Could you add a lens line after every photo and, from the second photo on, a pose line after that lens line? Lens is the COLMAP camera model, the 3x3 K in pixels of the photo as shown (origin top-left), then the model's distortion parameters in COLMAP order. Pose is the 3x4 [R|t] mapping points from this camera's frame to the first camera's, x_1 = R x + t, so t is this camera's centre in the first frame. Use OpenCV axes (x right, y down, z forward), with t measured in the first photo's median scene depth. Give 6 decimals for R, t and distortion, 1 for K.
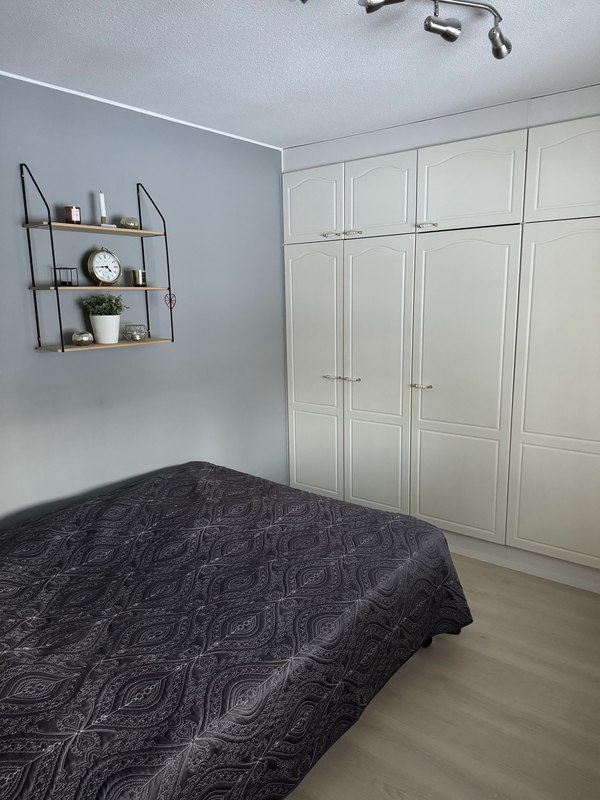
lens RADIAL K [[565.0, 0, 295.8], [0, 565.0, 404.4], [0, 0, 1]] dist [0.096590, -0.139286]
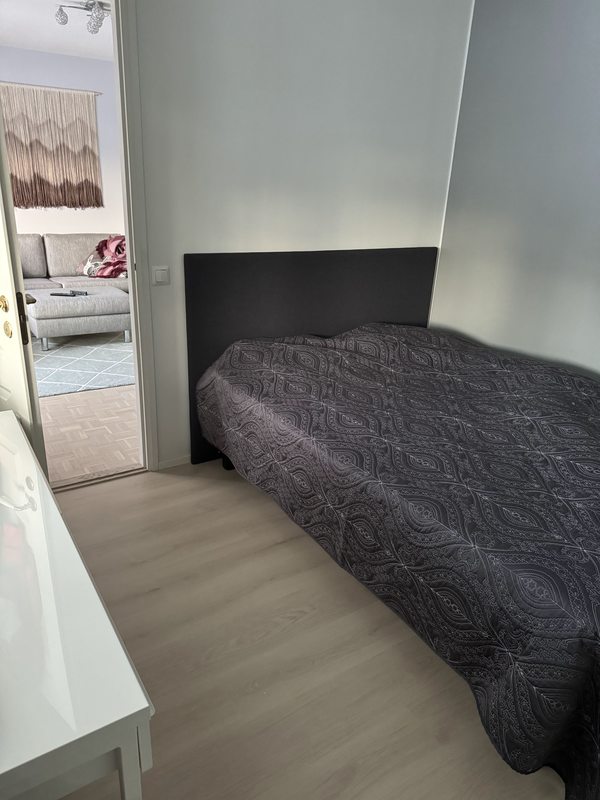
lens RADIAL K [[551.6, 0, 302.3], [0, 551.6, 402.5], [0, 0, 1]] dist [0.094606, 0.002064]
pose [[-0.287019, 0.369163, -0.883934, 0.852222], [-0.254638, 0.860157, 0.441916, -0.131065], [0.923461, 0.351921, -0.152879, 0.918154]]
